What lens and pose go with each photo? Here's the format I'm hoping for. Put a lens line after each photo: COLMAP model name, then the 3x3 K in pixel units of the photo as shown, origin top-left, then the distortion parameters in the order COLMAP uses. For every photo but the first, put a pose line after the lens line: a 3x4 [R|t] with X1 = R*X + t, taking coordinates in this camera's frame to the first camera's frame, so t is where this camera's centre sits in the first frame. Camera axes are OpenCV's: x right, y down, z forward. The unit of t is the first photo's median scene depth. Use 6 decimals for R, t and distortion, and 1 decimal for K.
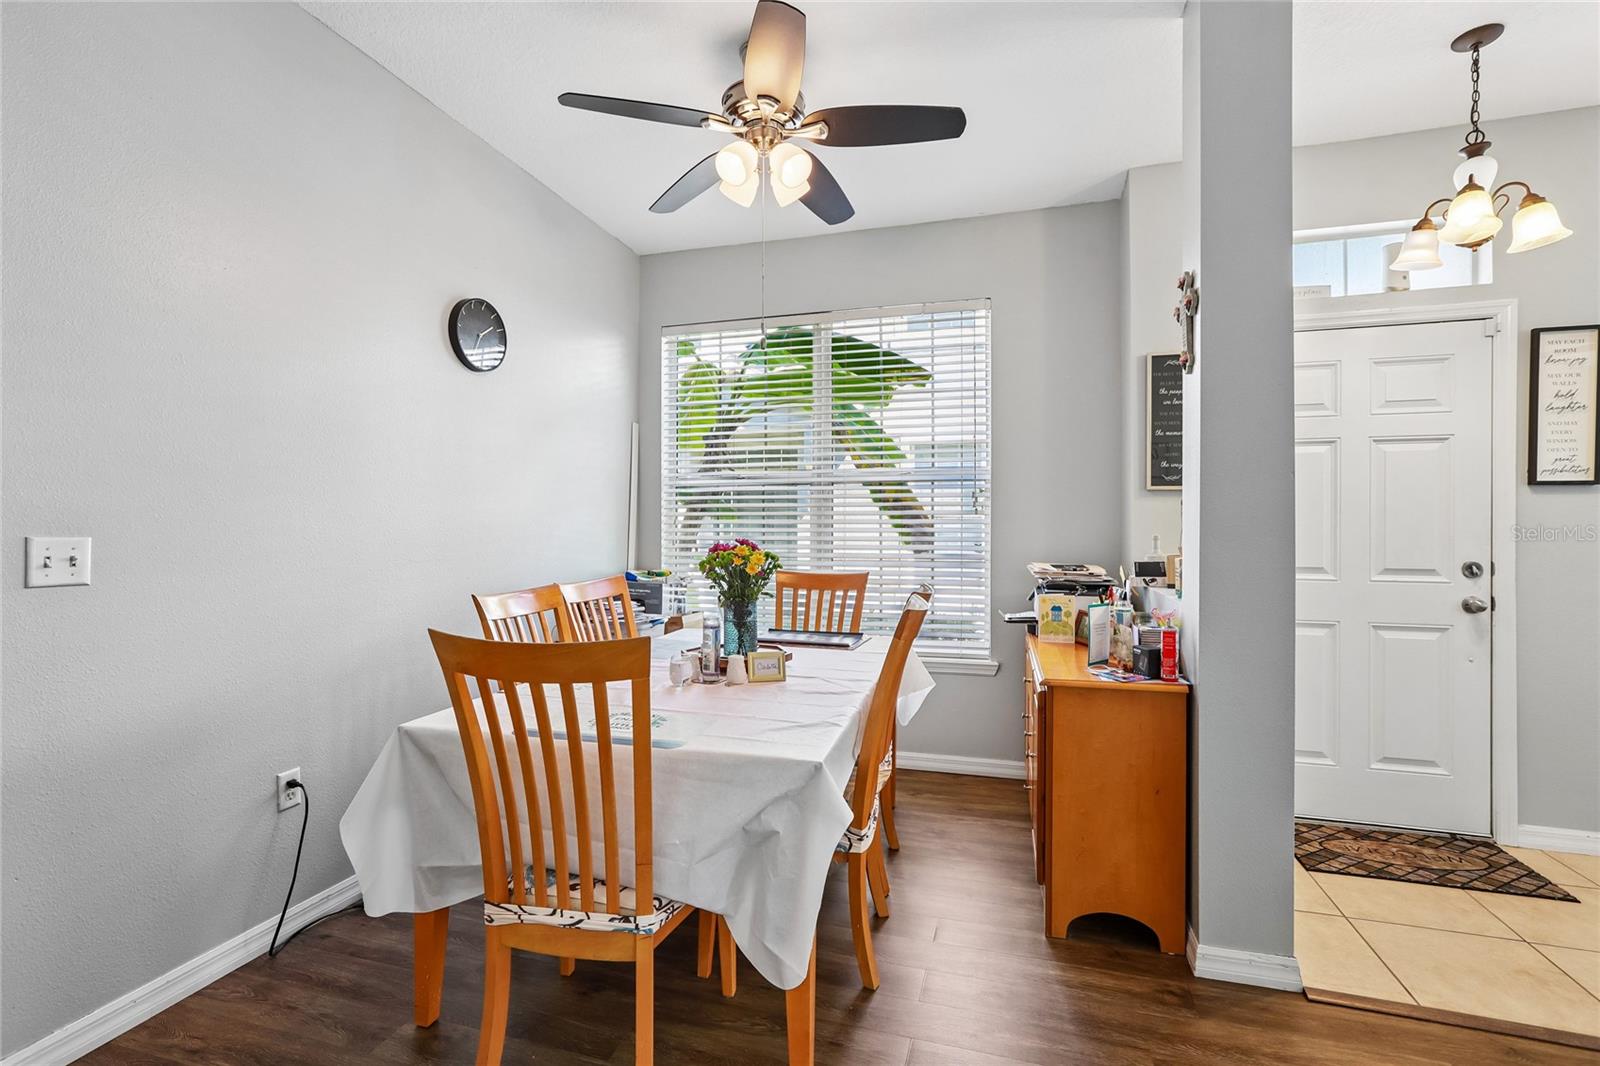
lens RADIAL K [[740.4, 0, 807.1], [0, 740.4, 528.2], [0, 0, 1]] dist [-0.024758, 0.012123]
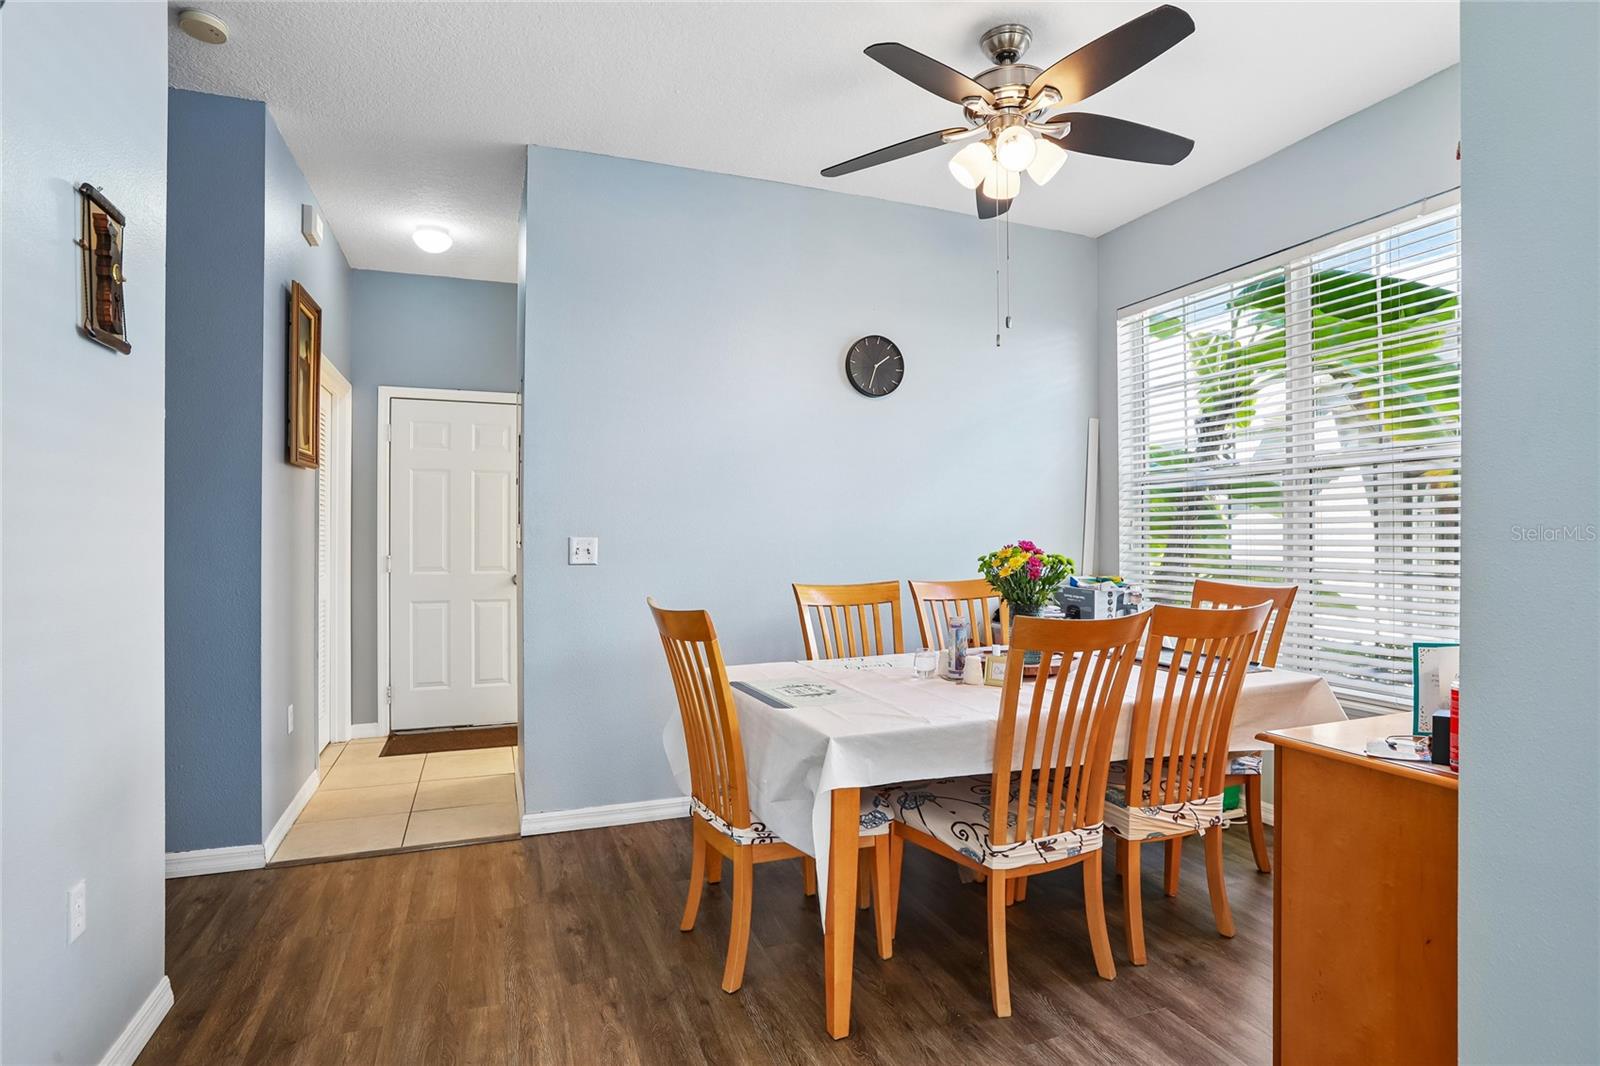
lens RADIAL K [[815.2, 0, 793.2], [0, 815.2, 539.9], [0, 0, 1]] dist [-0.017029, 0.009008]
pose [[0.609556, 0.003826, -0.792734, 0.488327], [0.005056, 0.999949, 0.008713, 0.001698], [0.792727, -0.009320, 0.609506, 0.101000]]
